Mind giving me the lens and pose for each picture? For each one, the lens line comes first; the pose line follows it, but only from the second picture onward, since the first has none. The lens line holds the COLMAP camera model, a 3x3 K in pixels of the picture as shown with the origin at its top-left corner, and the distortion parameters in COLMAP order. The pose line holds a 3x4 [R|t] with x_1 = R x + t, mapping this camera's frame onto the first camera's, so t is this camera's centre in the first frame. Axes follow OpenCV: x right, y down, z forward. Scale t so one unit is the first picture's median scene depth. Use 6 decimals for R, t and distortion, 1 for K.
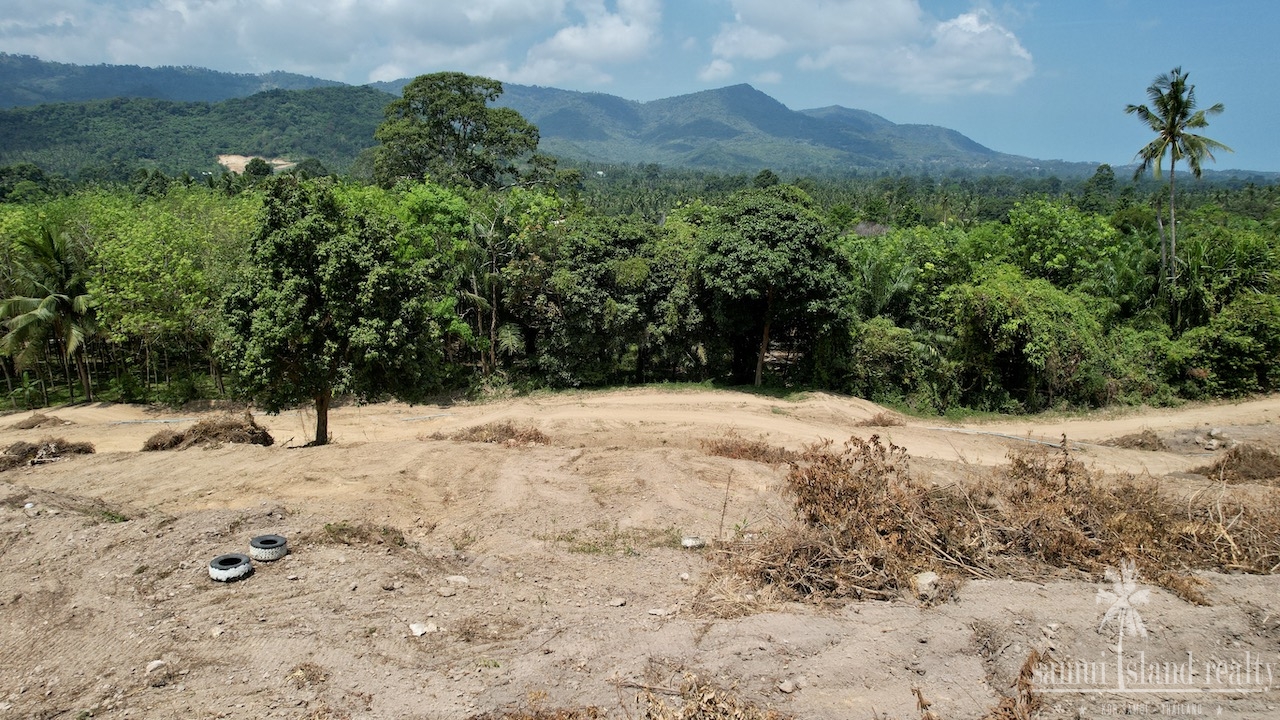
lens RADIAL K [[816.4, 0, 642.1], [0, 816.4, 357.8], [0, 0, 1]] dist [-0.078380, 0.070171]
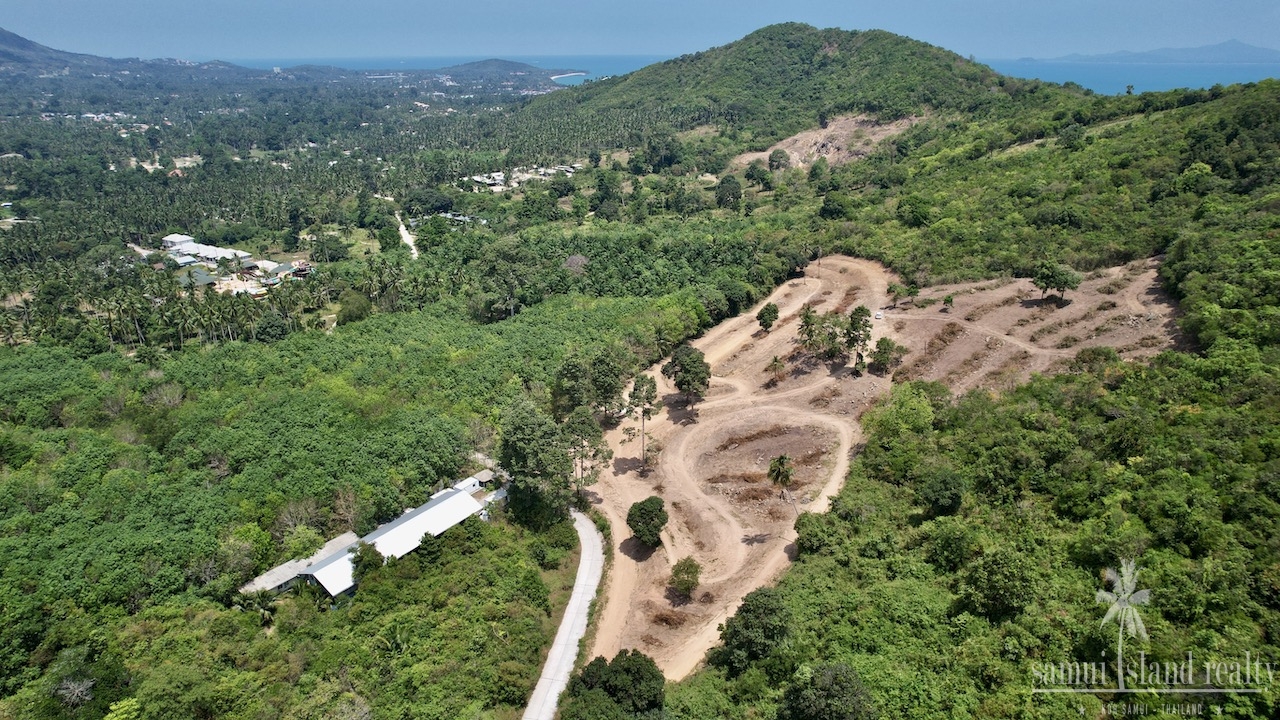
lens RADIAL K [[816.4, 0, 643.0], [0, 816.4, 358.4], [0, 0, 1]] dist [-0.078380, 0.070171]
pose [[0.510919, -0.315380, 0.799686, -4.681482], [0.208410, 0.947960, 0.240703, -1.148068], [-0.833982, 0.043683, 0.550059, -1.509210]]
